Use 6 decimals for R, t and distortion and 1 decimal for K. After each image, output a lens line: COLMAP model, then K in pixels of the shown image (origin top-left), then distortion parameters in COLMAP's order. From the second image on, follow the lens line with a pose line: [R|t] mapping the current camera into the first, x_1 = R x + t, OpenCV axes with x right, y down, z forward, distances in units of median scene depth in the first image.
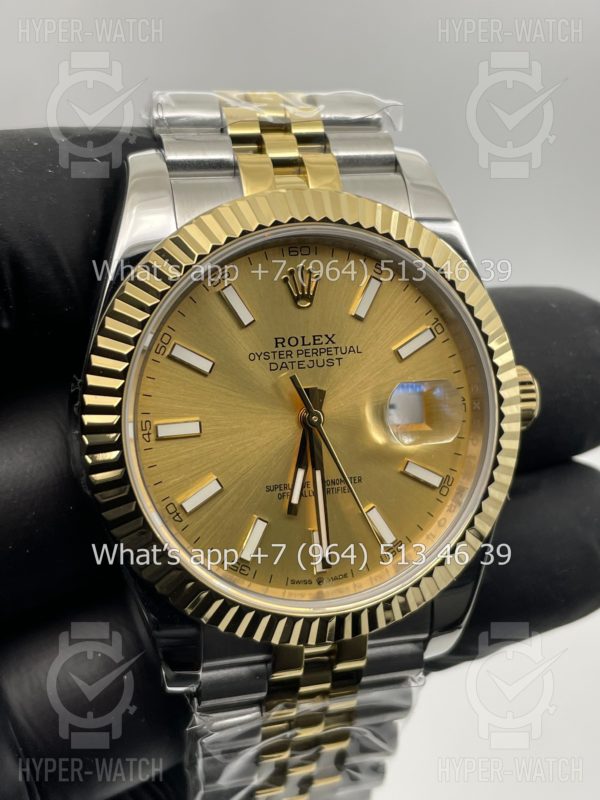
lens RADIAL K [[1266.8, 0, 303.4], [0, 1266.8, 403.5], [0, 0, 1]] dist [0.086788, 0.000000]
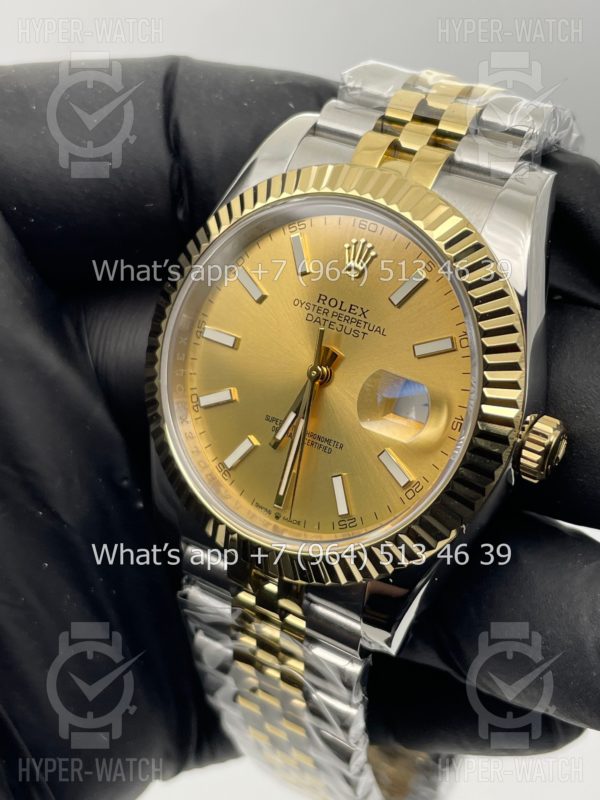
lens RADIAL K [[1266.8, 0, 292.8], [0, 1266.8, 394.2], [0, 0, 1]] dist [0.086788, 0.000000]
pose [[0.659891, 0.355421, -0.661982, 0.716998], [-0.375575, 0.919110, 0.119085, -0.093112], [0.650759, 0.170040, 0.739999, 0.182396]]
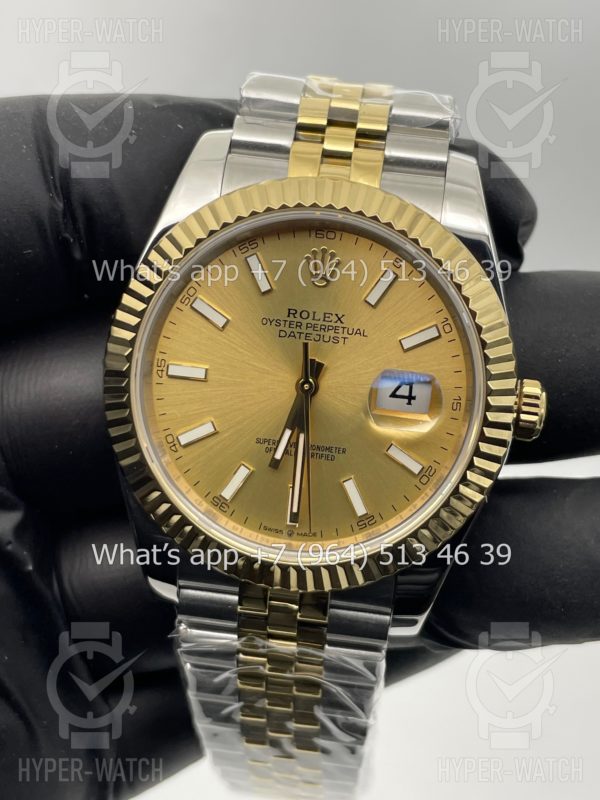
lens RADIAL K [[1266.8, 0, 297.1], [0, 1266.8, 401.6], [0, 0, 1]] dist [0.086788, 0.000000]
pose [[0.923619, 0.194545, -0.330273, 0.363706], [-0.193776, 0.980400, 0.035597, -0.012697], [0.330725, 0.031121, 0.943214, -0.040564]]
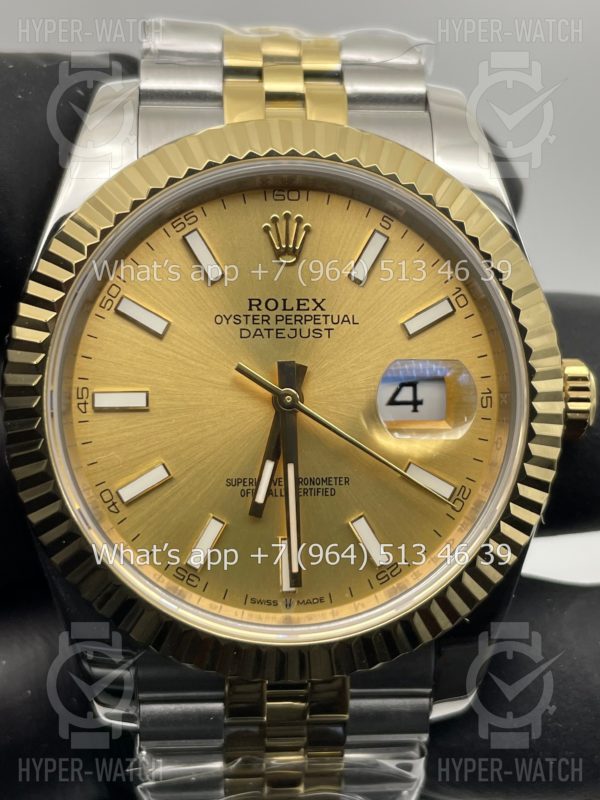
lens RADIAL K [[1266.8, 0, 300.9], [0, 1266.8, 396.5], [0, 0, 1]] dist [0.086788, 0.000000]
pose [[0.977105, 0.054751, -0.205591, 0.181228], [-0.068657, 0.995766, -0.061119, 0.058777], [0.201375, 0.073835, 0.976727, 0.207989]]
